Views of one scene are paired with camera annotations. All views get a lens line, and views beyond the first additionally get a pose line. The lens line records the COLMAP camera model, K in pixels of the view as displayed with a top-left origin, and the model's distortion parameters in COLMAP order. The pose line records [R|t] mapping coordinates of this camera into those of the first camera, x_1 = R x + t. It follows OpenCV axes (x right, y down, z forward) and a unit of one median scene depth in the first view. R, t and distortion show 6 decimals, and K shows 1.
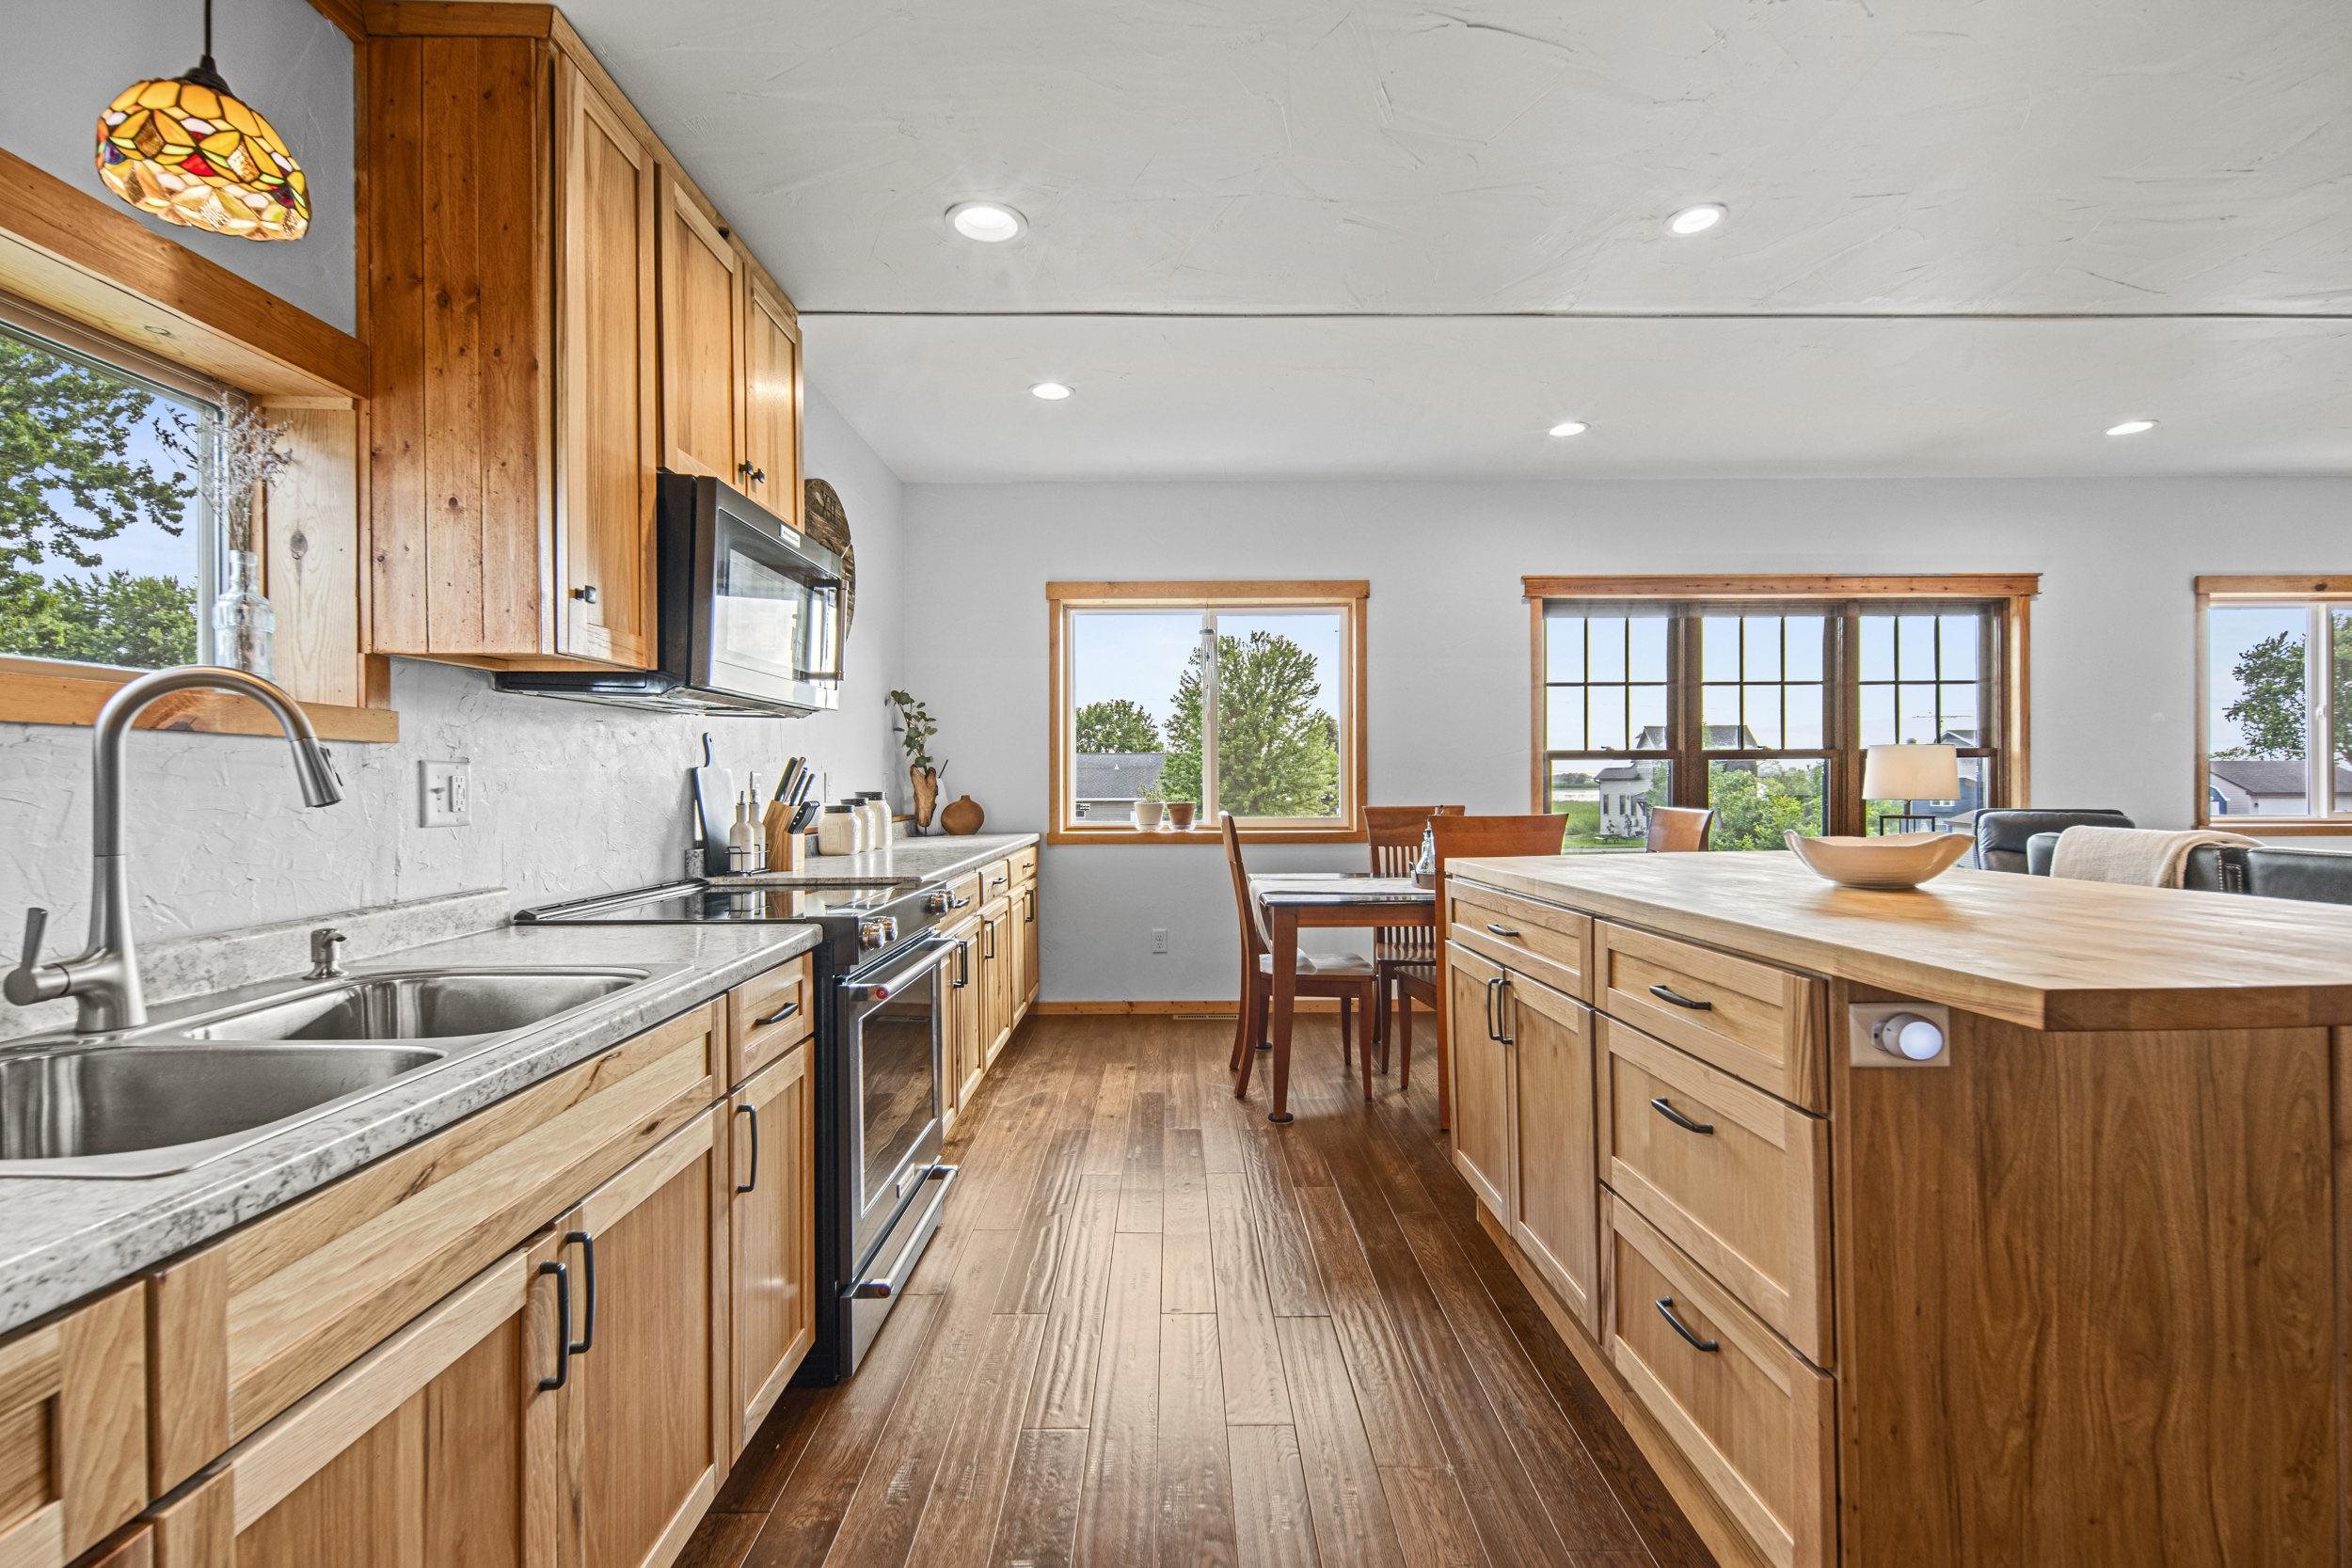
lens RADIAL K [[1039.7, 0, 1164.5], [0, 1039.7, 777.8], [0, 0, 1]] dist [0.001136, -0.000155]
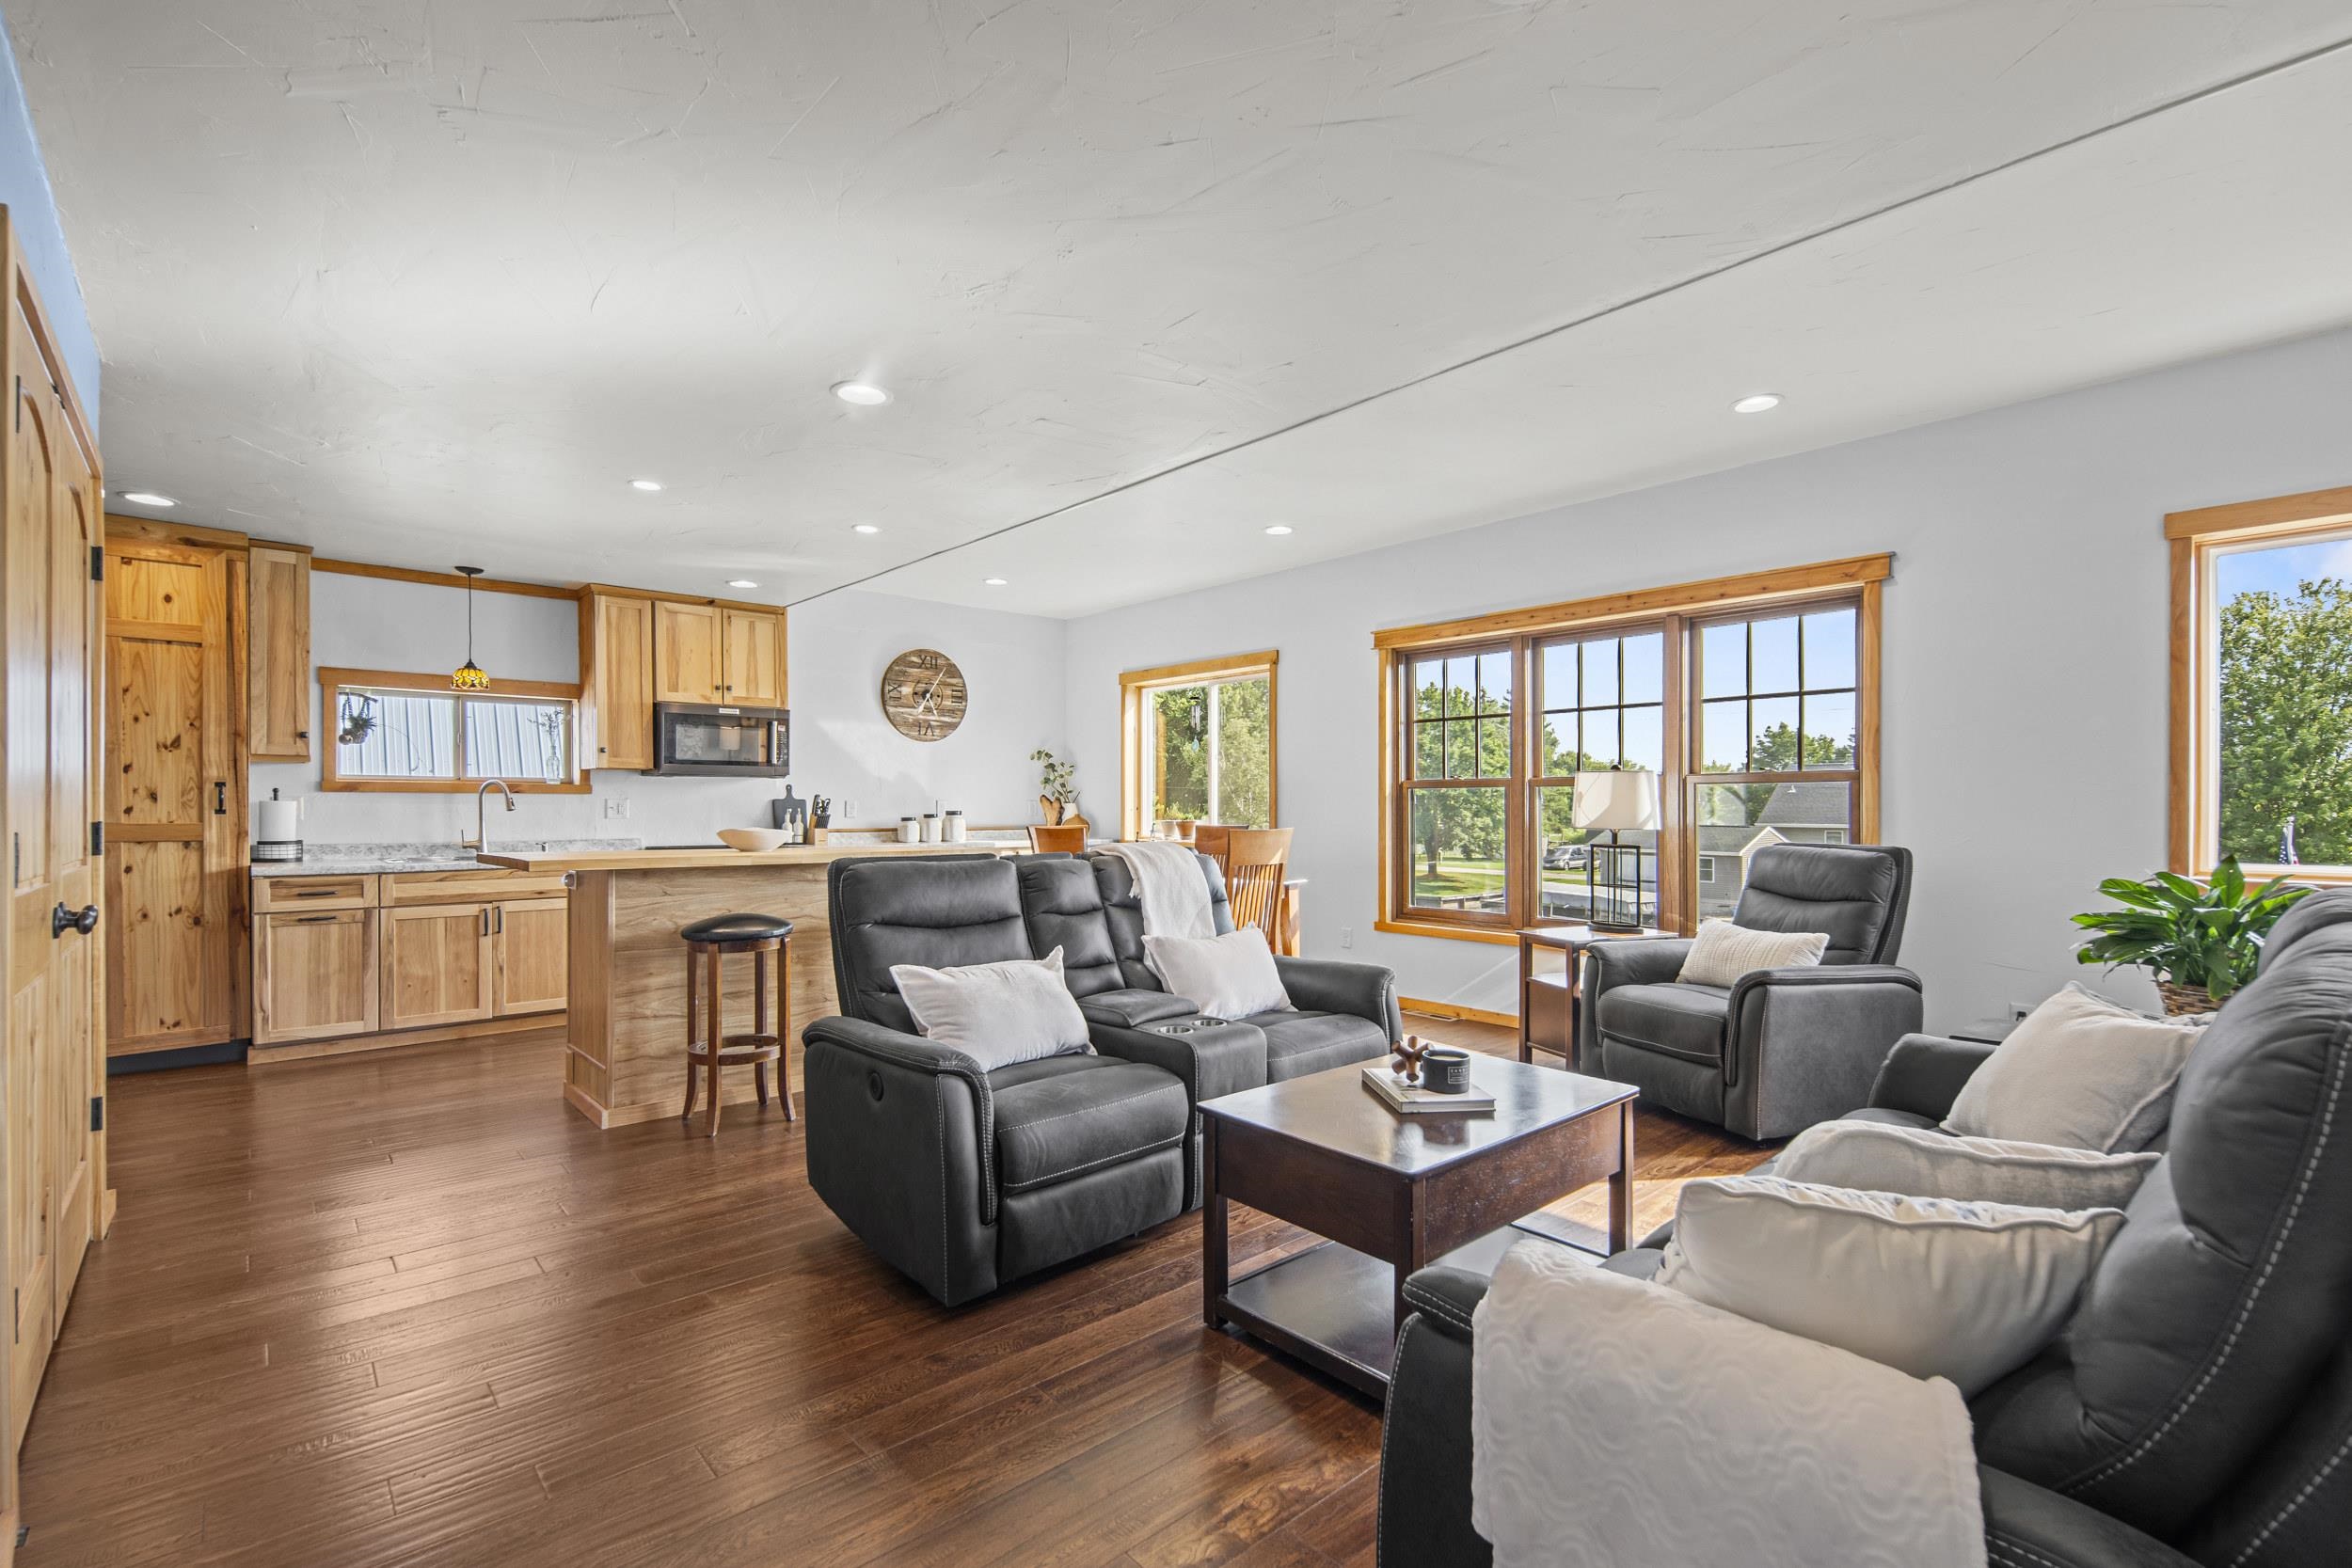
lens RADIAL K [[1039.7, 0, 1118.7], [0, 1039.7, 812.9], [0, 0, 1]] dist [0.001136, -0.000155]
pose [[0.651502, 0.009787, -0.758584, 1.040354], [0.000495, 0.999911, 0.013325, -0.006838], [0.758647, -0.009056, 0.651439, 0.024151]]
